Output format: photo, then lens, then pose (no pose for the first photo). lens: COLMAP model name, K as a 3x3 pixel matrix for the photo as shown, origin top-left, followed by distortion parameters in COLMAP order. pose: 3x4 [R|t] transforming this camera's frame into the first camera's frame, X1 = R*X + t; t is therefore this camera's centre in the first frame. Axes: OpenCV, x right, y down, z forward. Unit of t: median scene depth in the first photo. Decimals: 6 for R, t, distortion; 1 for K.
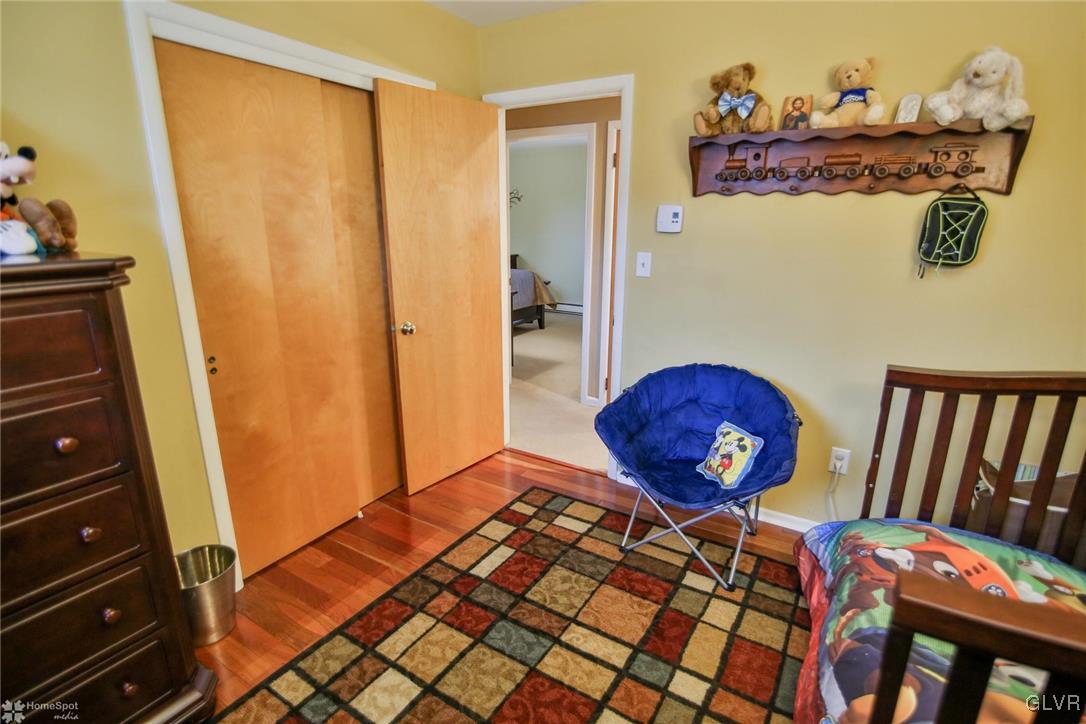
lens RADIAL K [[526.0, 0, 537.9], [0, 526.0, 361.9], [0, 0, 1]] dist [-0.018277, 0.001339]
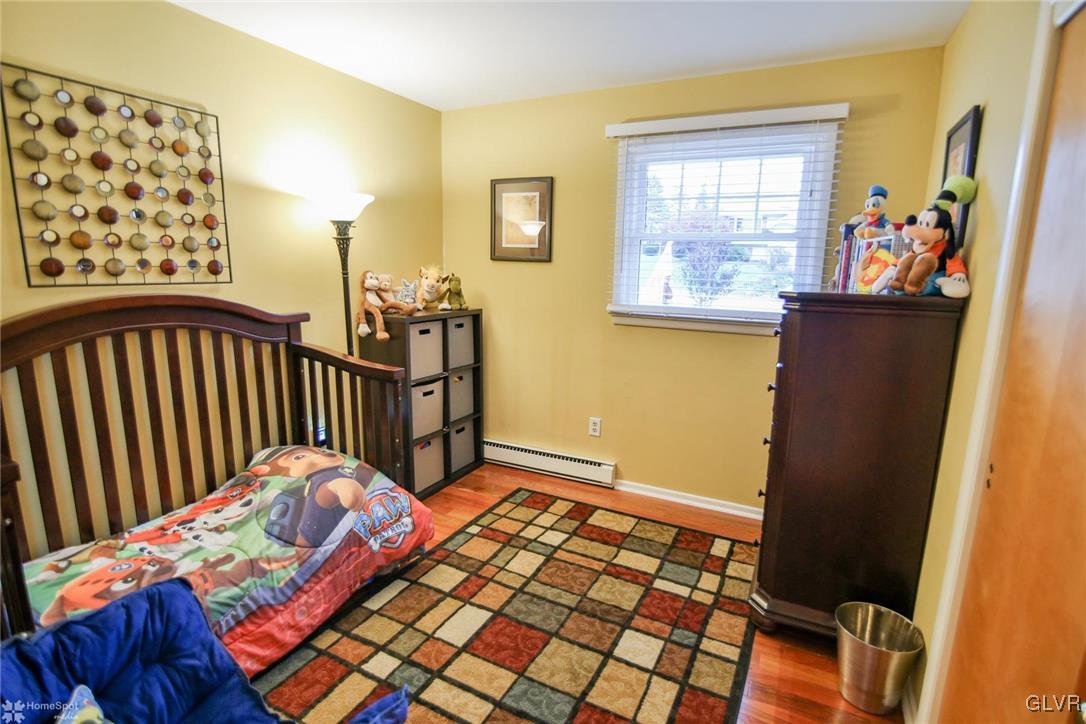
lens RADIAL K [[526.0, 0, 537.9], [0, 526.0, 361.9], [0, 0, 1]] dist [-0.018277, 0.001339]
pose [[-0.996580, -0.007374, -0.082299, 0.047804], [-0.042889, 0.897489, 0.438947, -0.451508], [0.070626, 0.440976, -0.894736, 1.654344]]
